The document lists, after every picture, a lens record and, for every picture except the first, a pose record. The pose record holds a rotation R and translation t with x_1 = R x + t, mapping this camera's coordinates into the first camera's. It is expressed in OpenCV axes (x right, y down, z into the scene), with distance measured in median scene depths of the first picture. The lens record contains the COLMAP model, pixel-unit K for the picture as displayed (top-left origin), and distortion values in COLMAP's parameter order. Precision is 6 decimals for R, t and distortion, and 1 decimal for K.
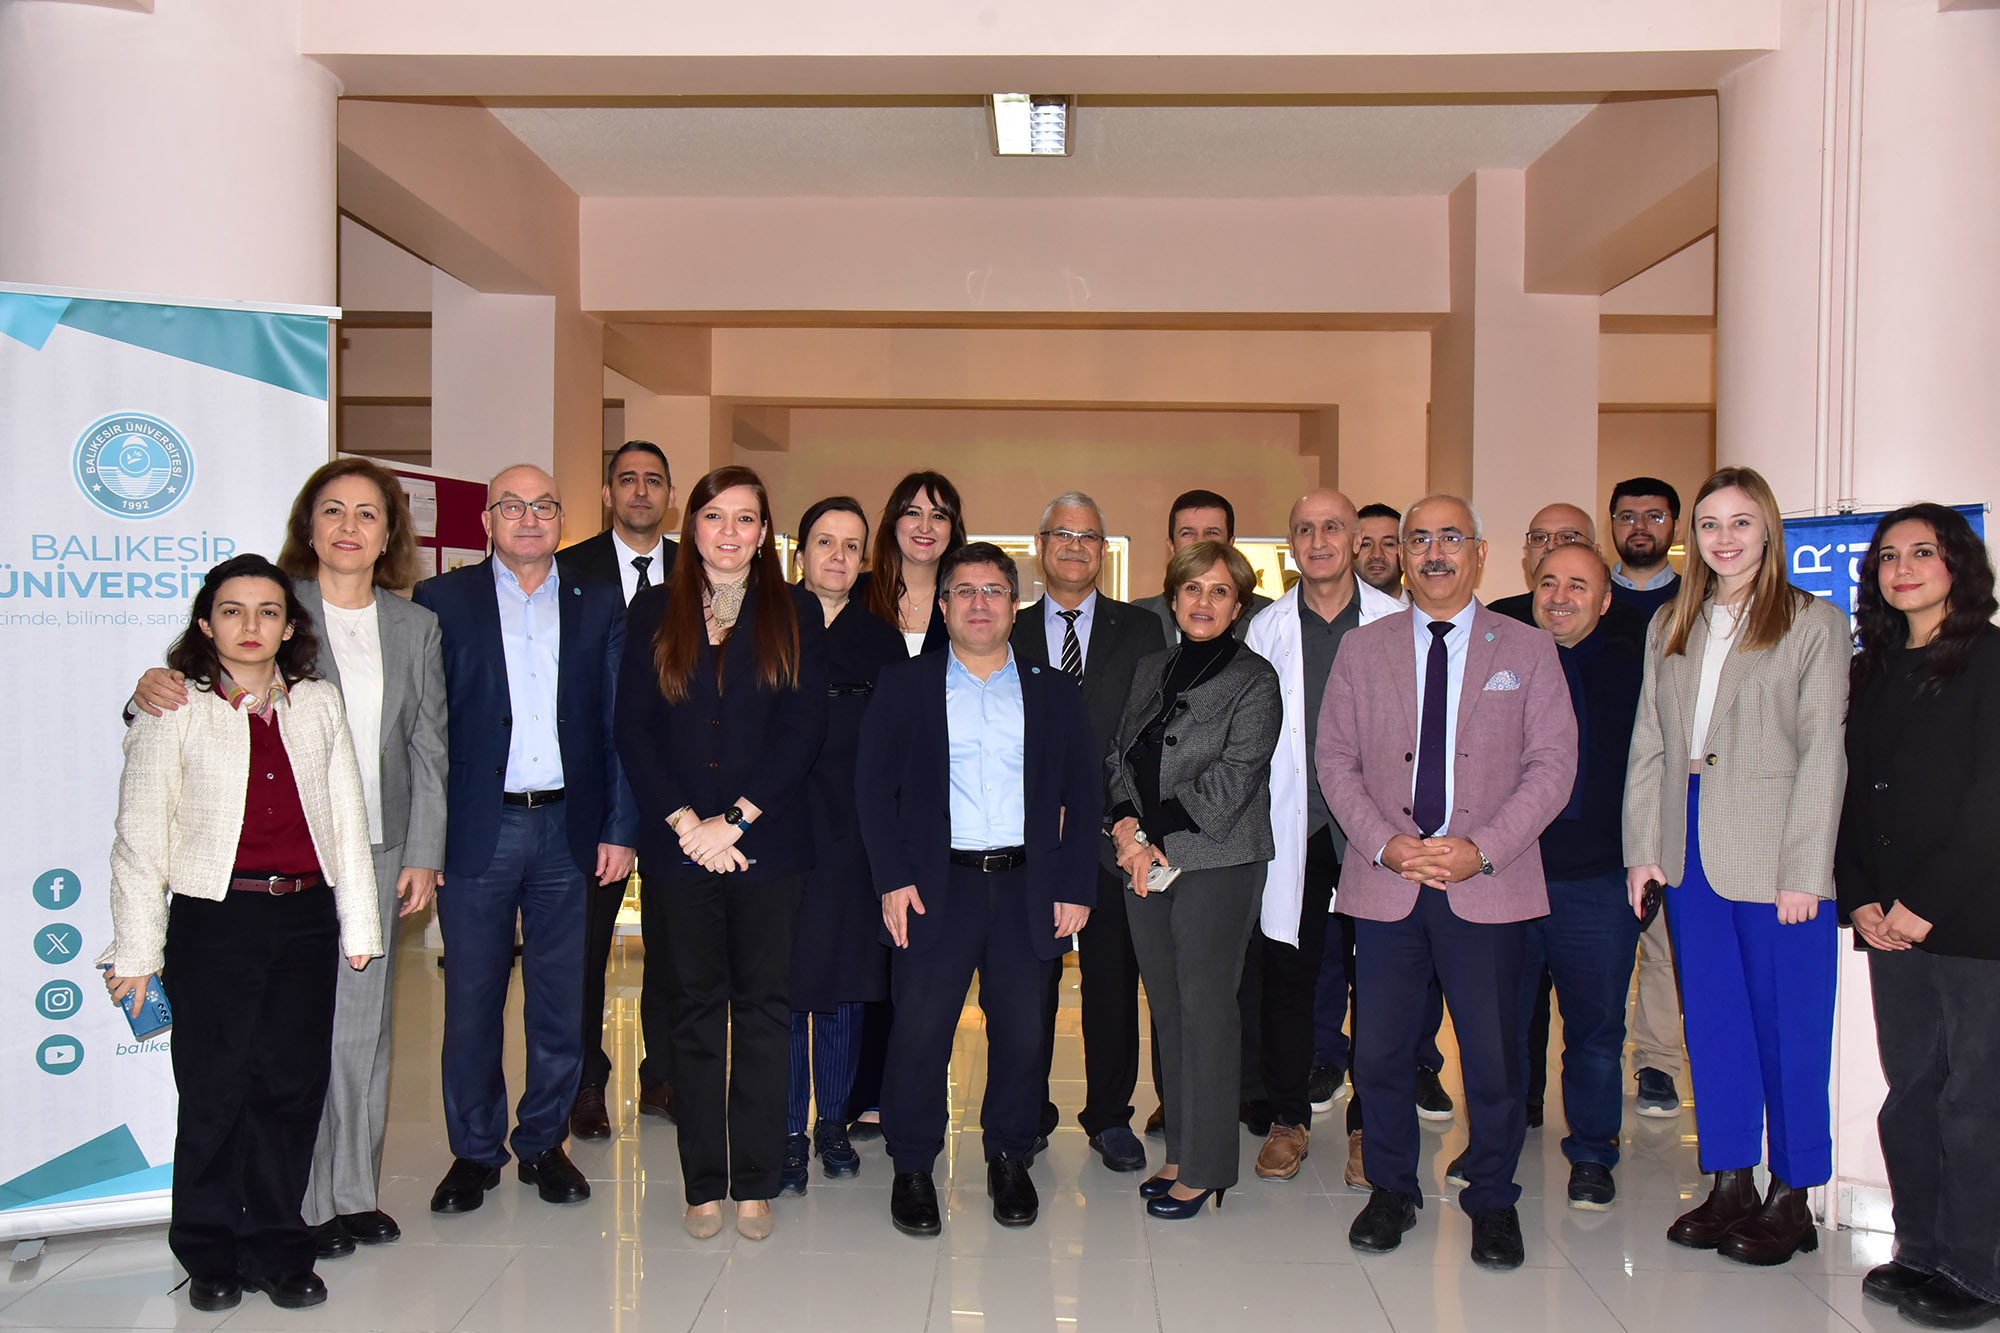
lens RADIAL K [[1704.2, 0, 1022.8], [0, 1704.2, 636.1], [0, 0, 1]] dist [0.007220, 0.000079]
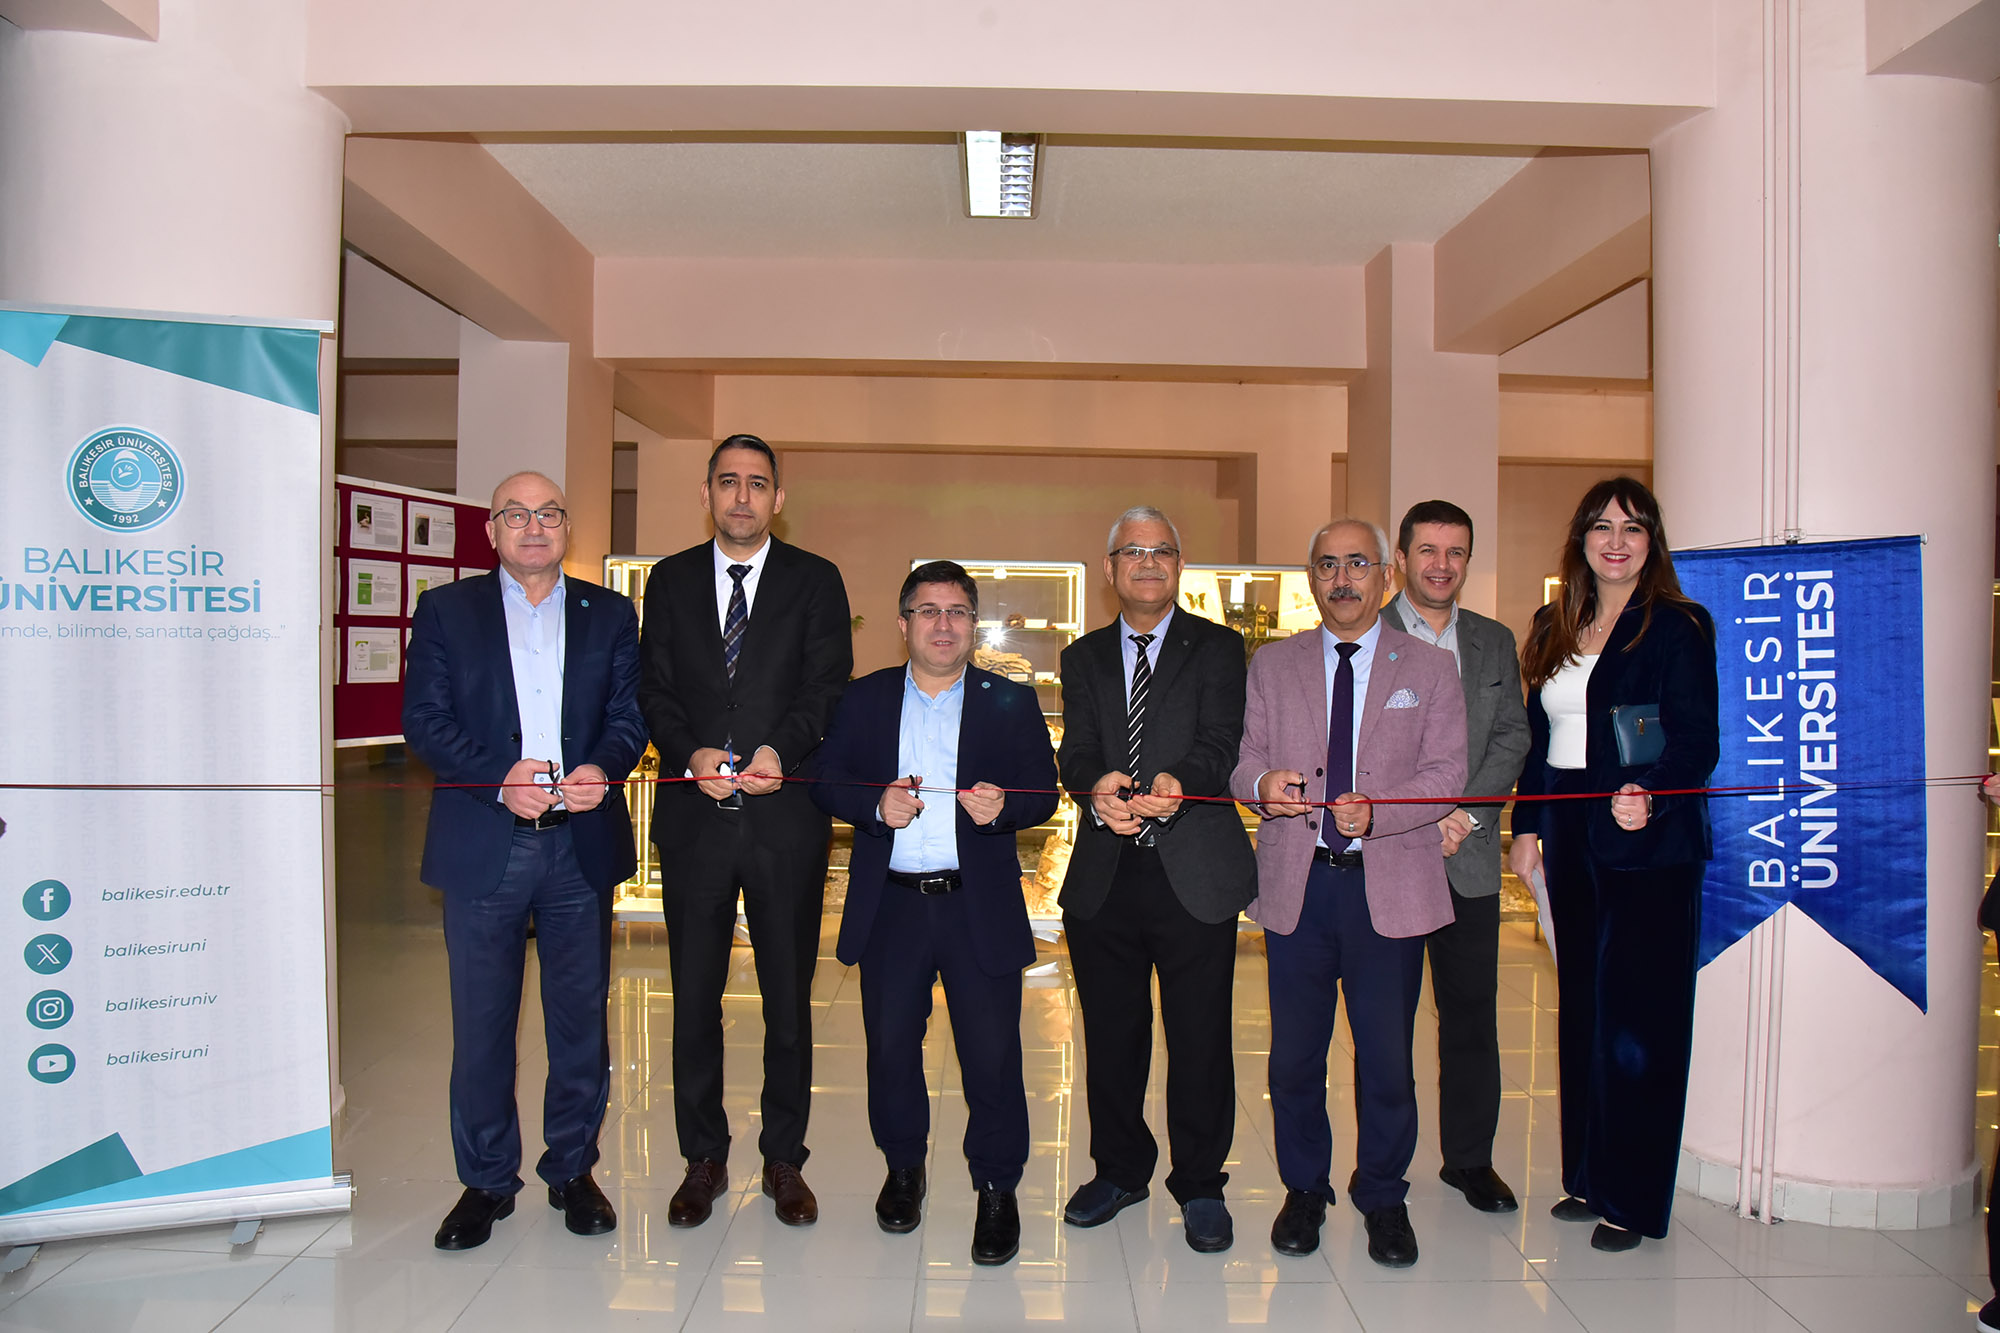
lens RADIAL K [[1391.1, 0, 1000.0], [0, 1391.1, 666.5], [0, 0, 1]] dist [-0.082986, 0.001409]
pose [[0.999792, 0.007122, 0.019111, -0.017536], [-0.007344, 0.999906, 0.011537, -0.002340], [-0.019027, -0.011675, 0.999751, 0.183438]]
